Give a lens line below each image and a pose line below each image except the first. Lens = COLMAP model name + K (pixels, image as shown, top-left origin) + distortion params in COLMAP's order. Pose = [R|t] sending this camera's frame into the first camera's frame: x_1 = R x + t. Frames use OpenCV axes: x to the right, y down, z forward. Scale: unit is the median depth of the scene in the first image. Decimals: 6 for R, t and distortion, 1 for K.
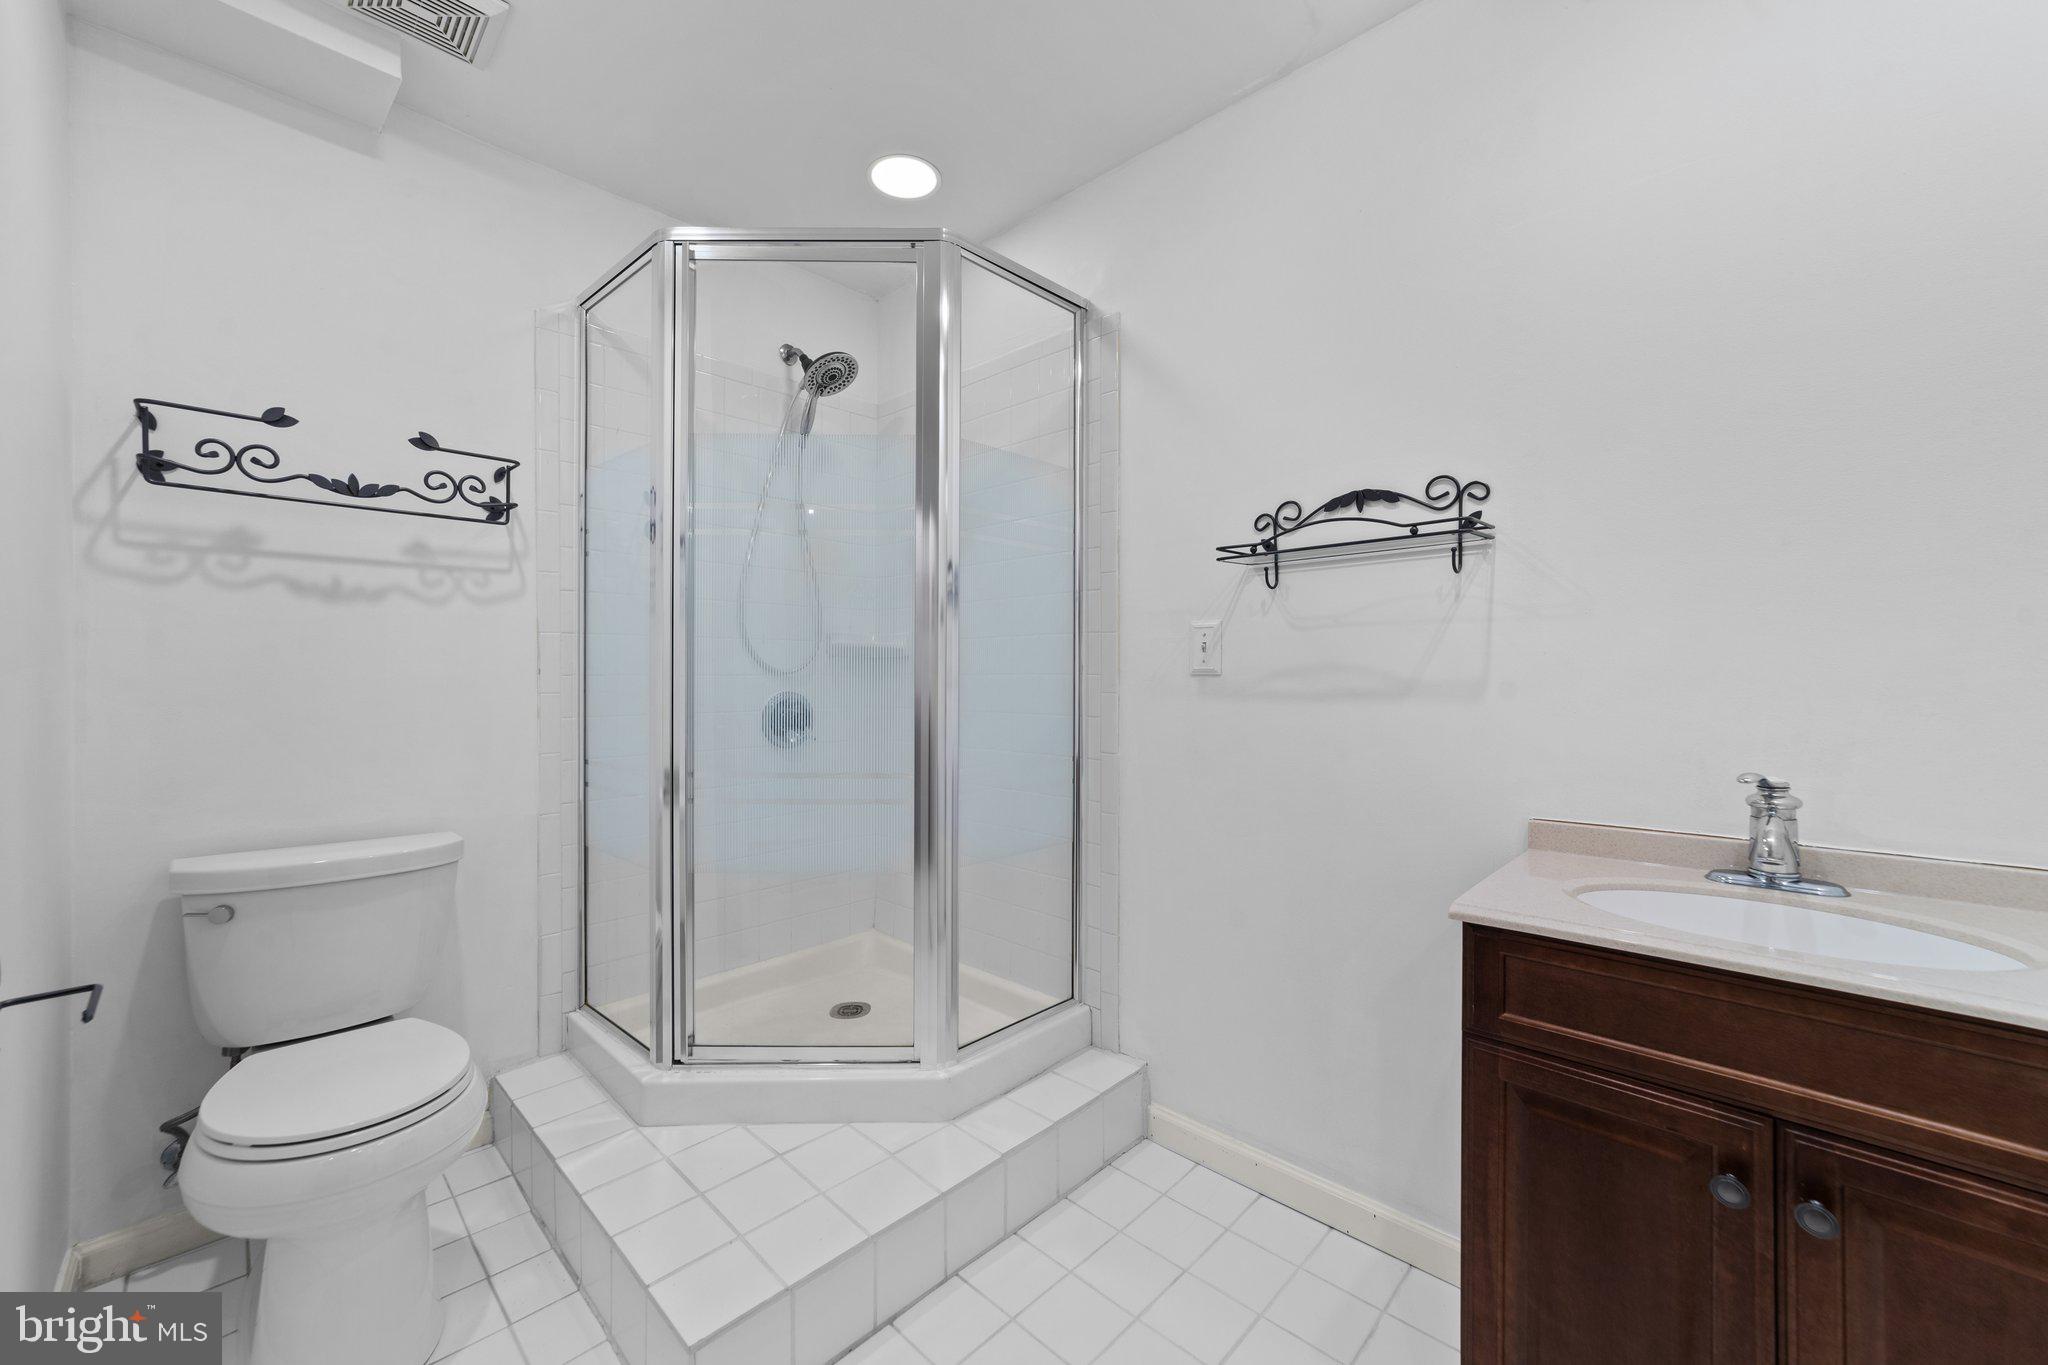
lens RADIAL K [[789.0, 0, 1033.9], [0, 789.0, 680.3], [0, 0, 1]] dist [-0.004108, 0.001593]
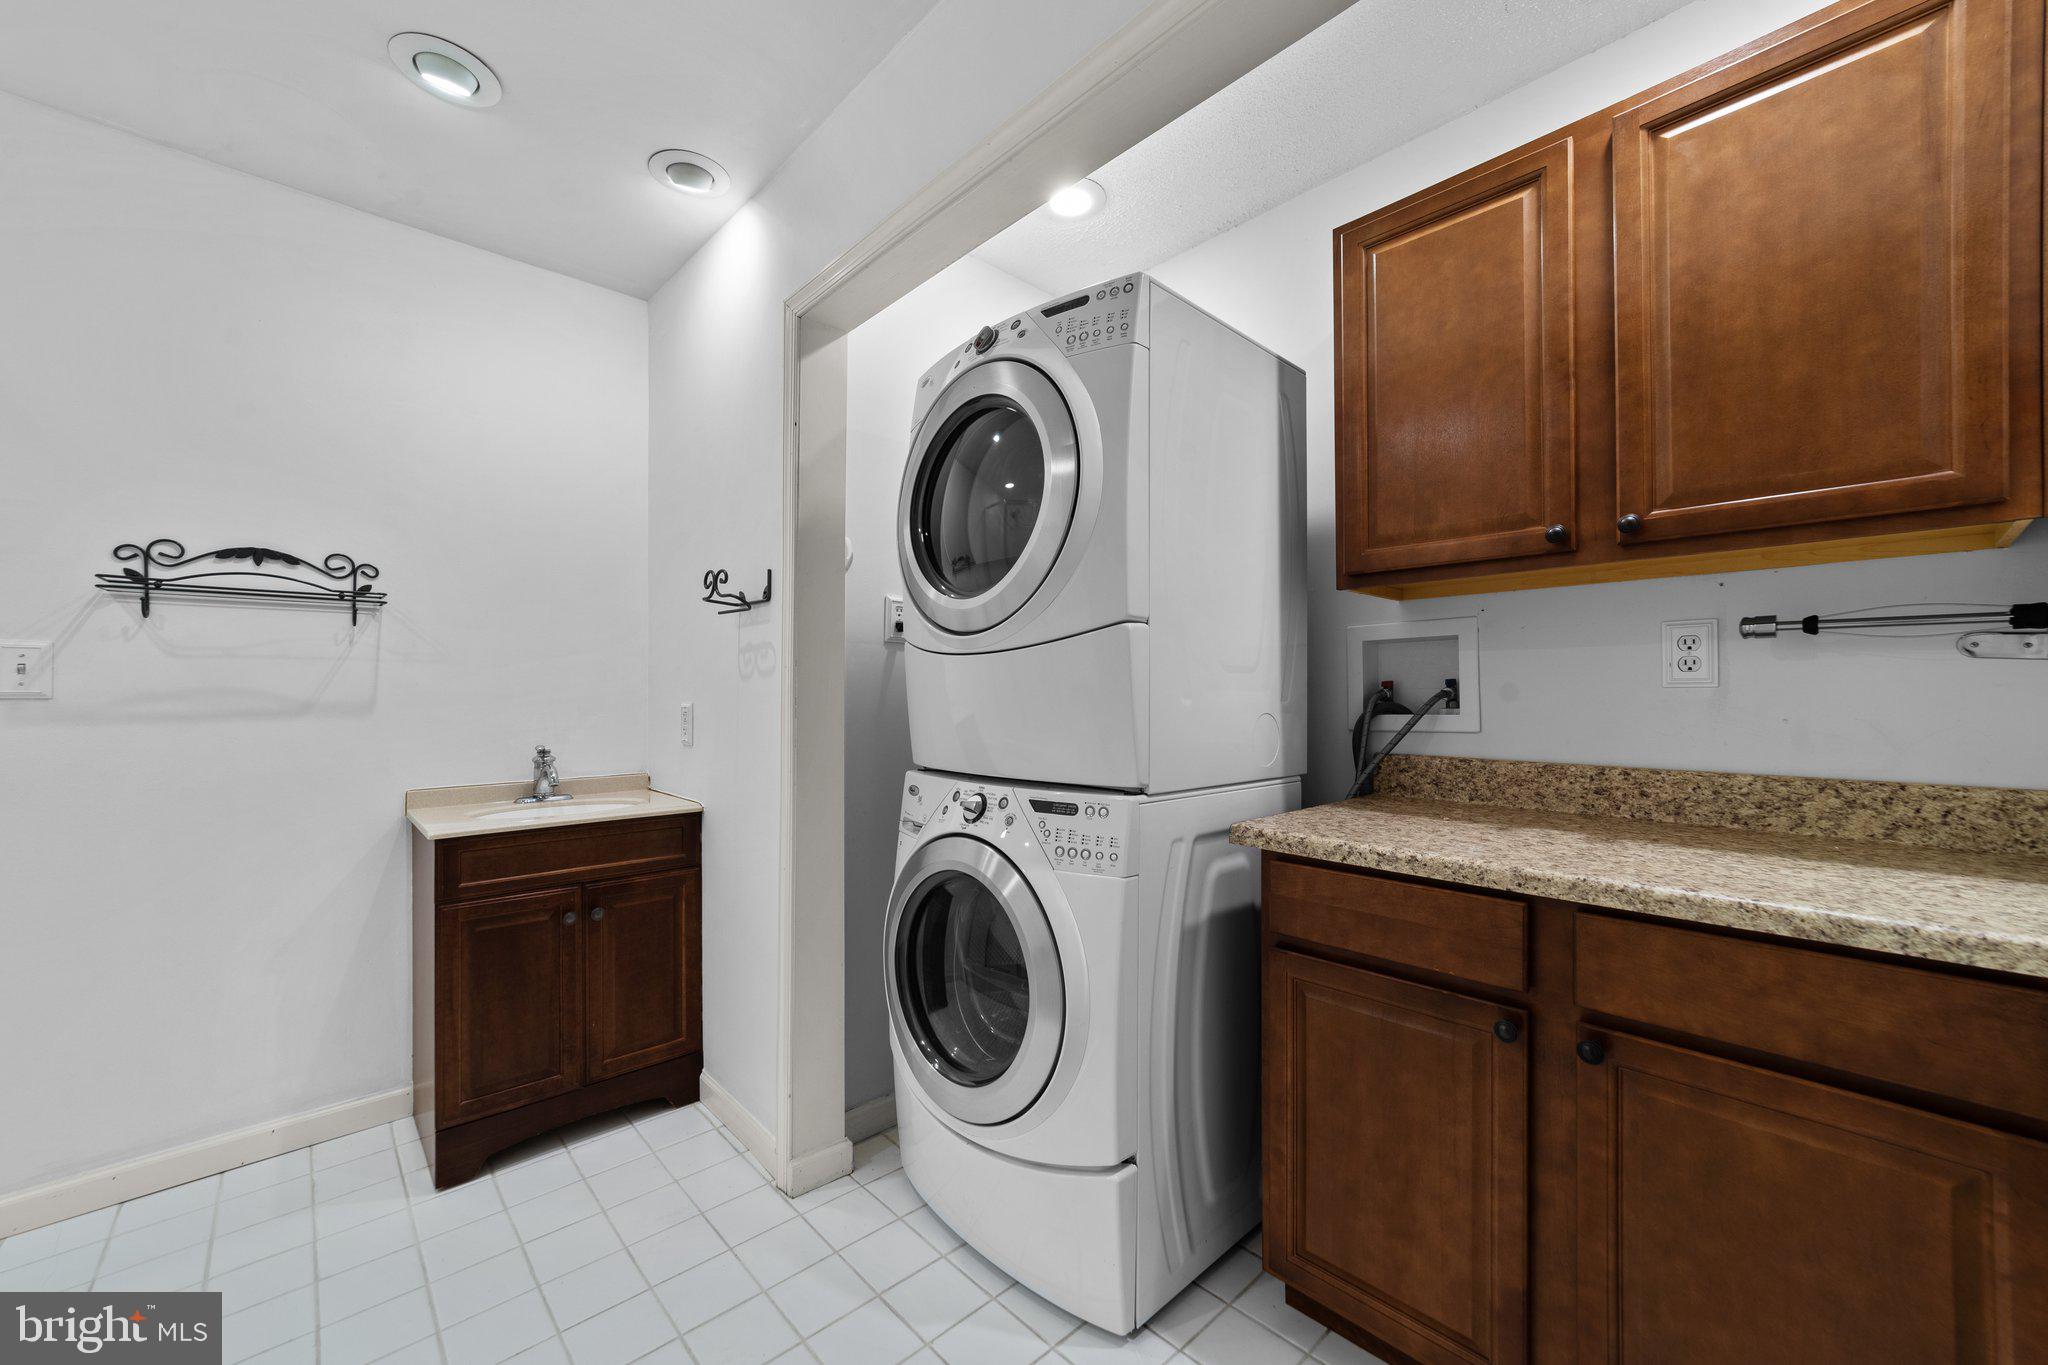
lens RADIAL K [[789.0, 0, 1032.8], [0, 789.0, 690.2], [0, 0, 1]] dist [-0.004108, 0.001593]
pose [[0.057178, 0.001485, 0.998363, -0.792230], [0.006525, 0.999977, -0.001861, -0.009494], [-0.998343, 0.006621, 0.057167, -0.295403]]
